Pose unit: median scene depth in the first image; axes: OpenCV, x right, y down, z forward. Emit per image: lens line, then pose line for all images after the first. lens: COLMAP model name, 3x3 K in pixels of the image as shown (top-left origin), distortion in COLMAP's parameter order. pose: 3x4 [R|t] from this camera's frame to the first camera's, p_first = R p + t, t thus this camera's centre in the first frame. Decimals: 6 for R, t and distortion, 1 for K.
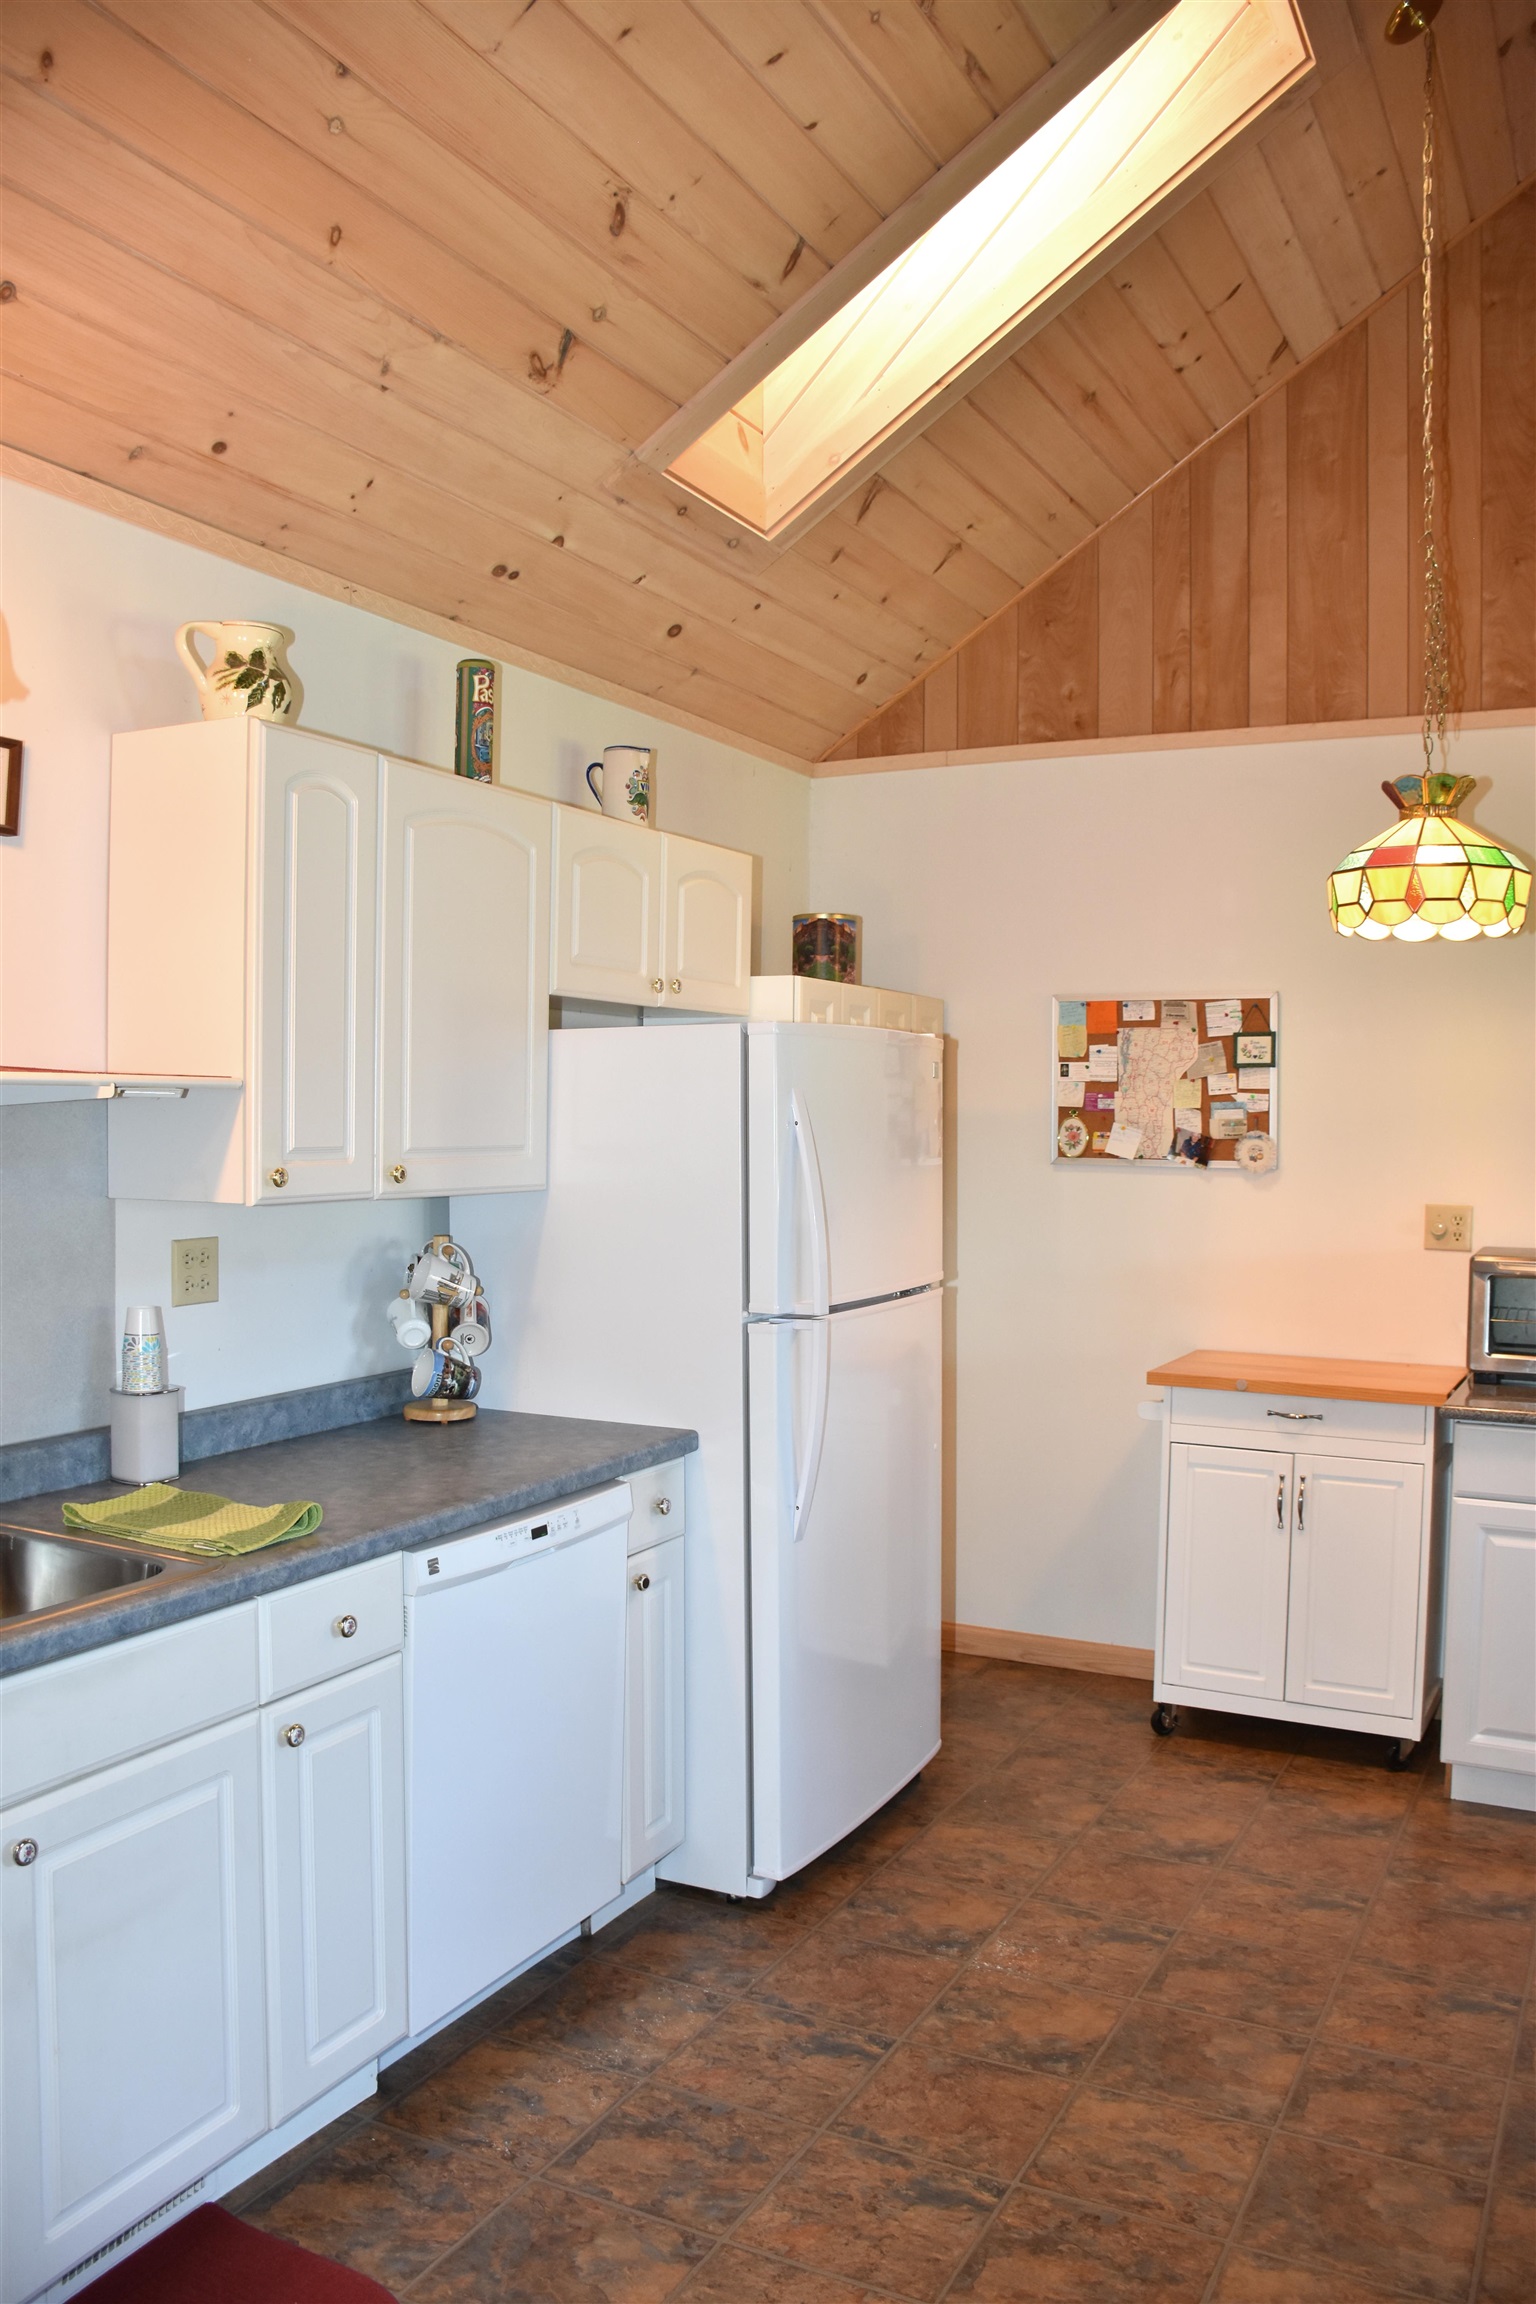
lens RADIAL K [[1801.6, 0, 773.7], [0, 1801.6, 1167.3], [0, 0, 1]] dist [-0.147201, 0.110109]
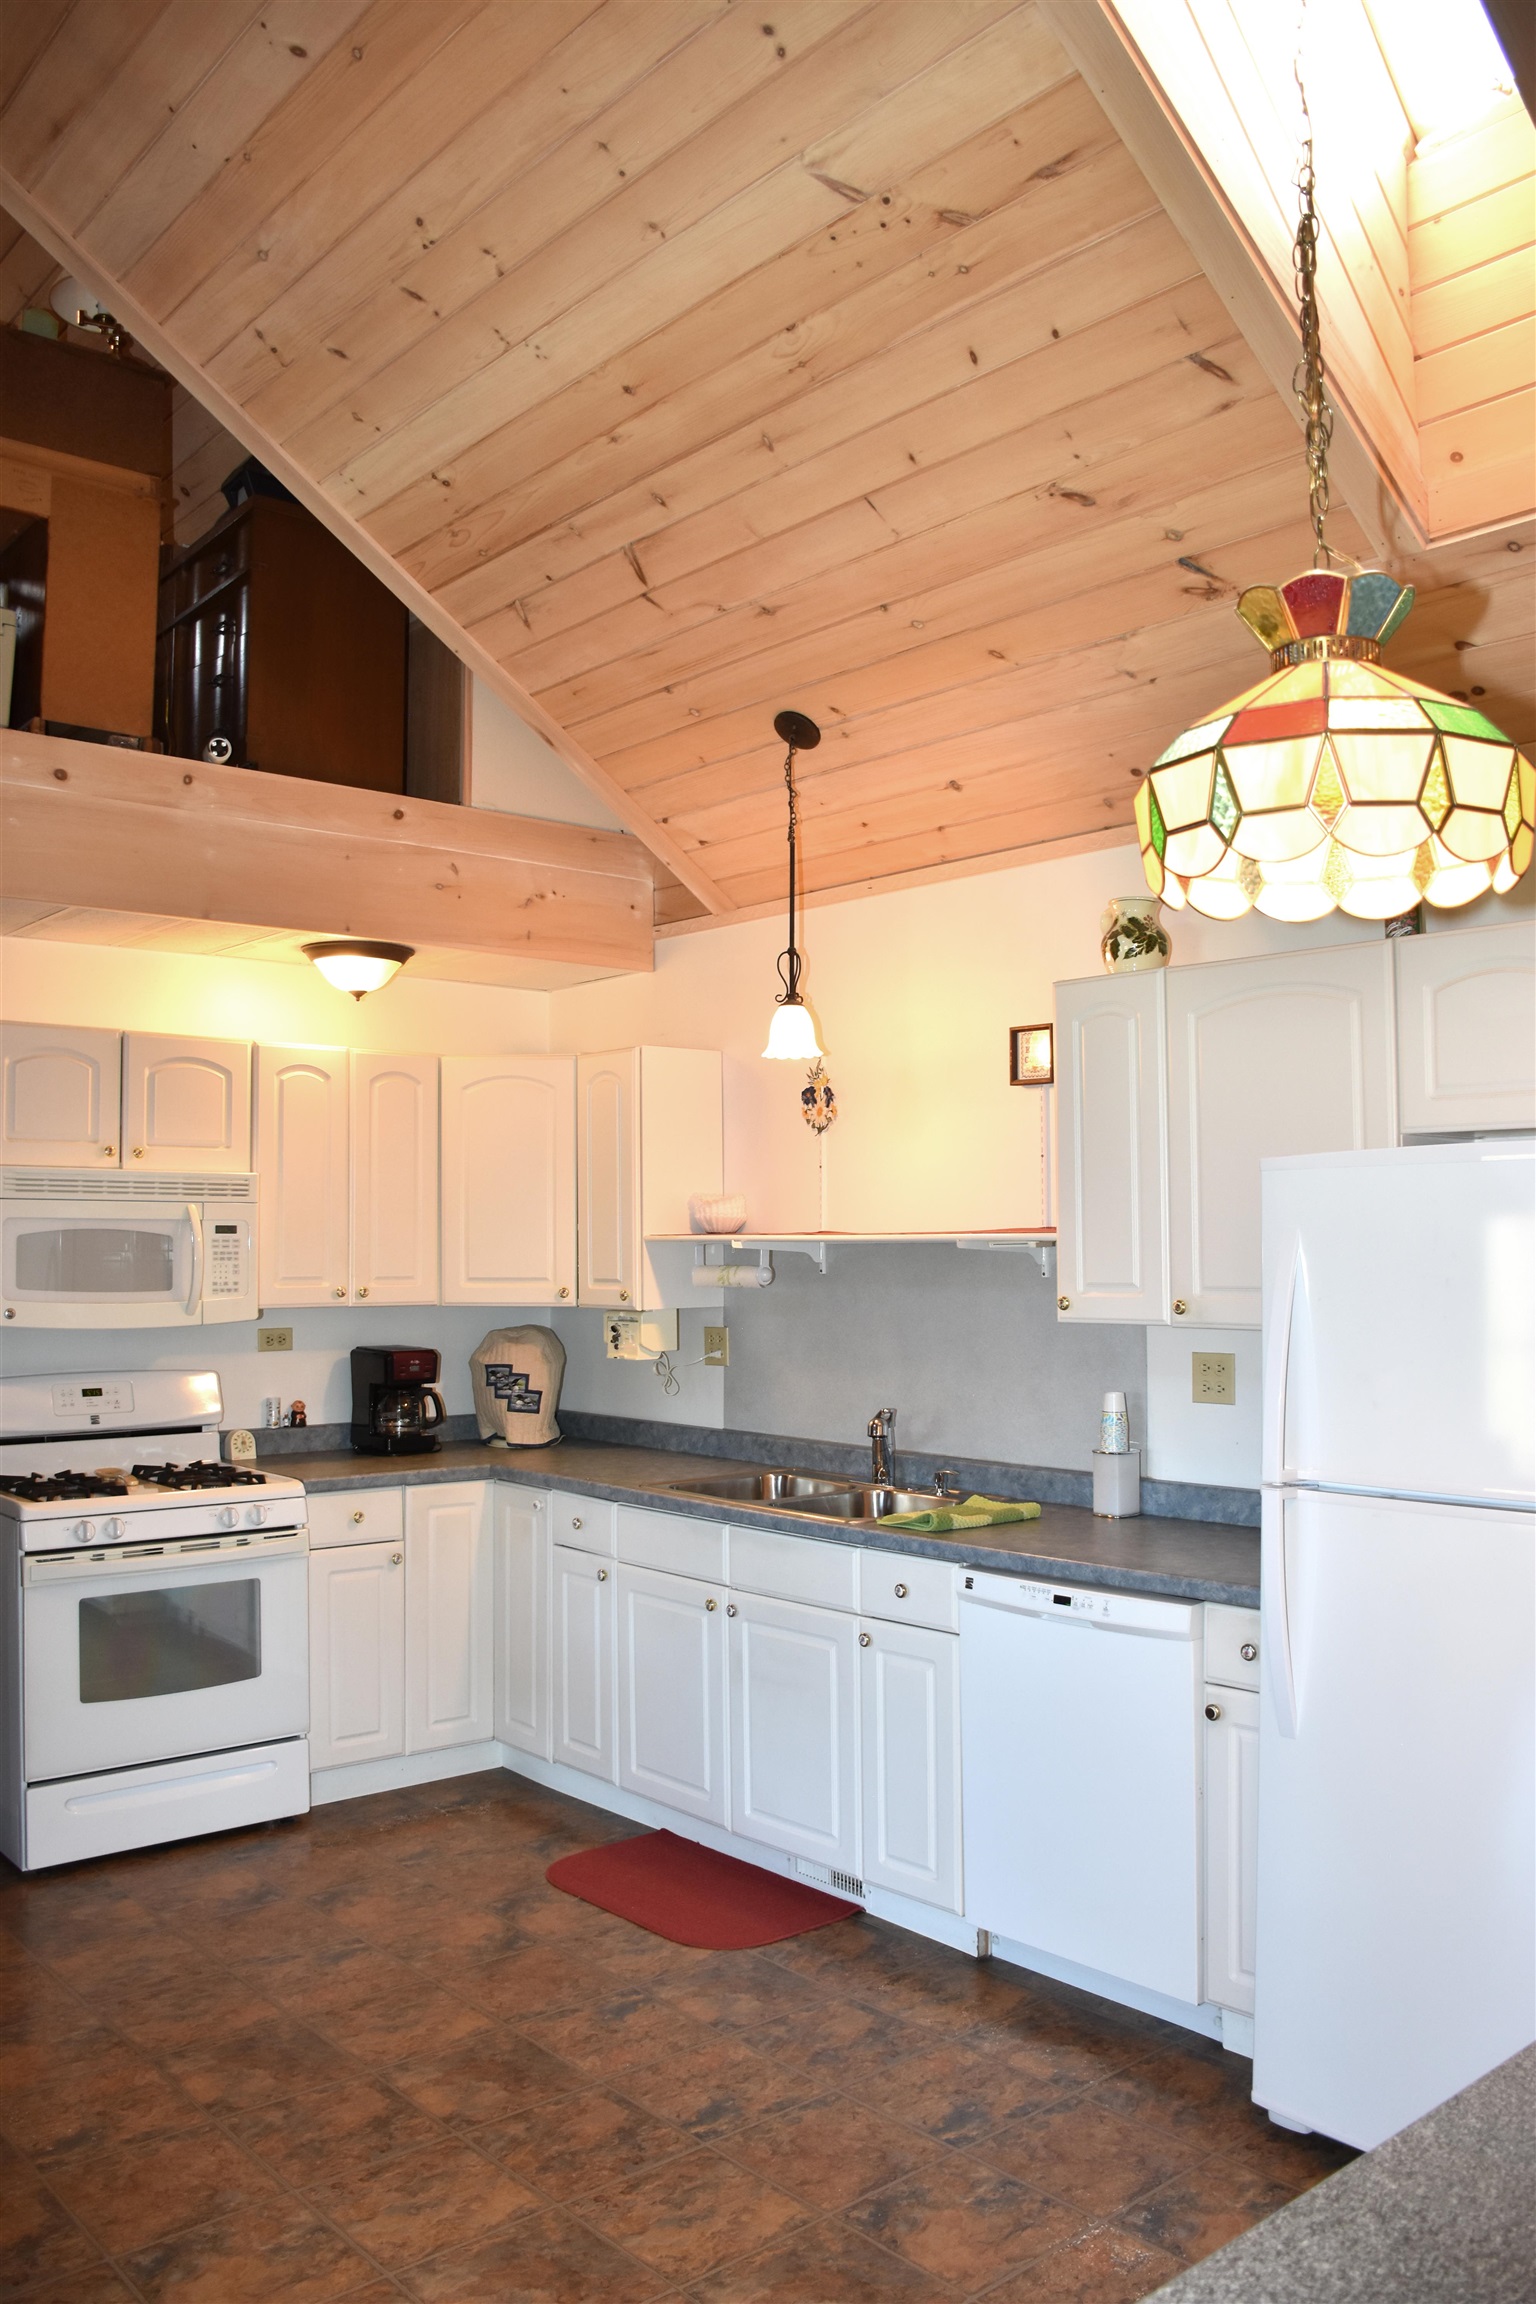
lens RADIAL K [[1801.6, 0, 773.7], [0, 1801.6, 1167.3], [0, 0, 1]] dist [-0.147201, 0.110109]
pose [[-0.362220, -0.047448, -0.930884, 1.128837], [-0.026110, 0.998828, -0.040752, -0.037995], [0.931727, 0.009544, -0.363035, 1.303751]]
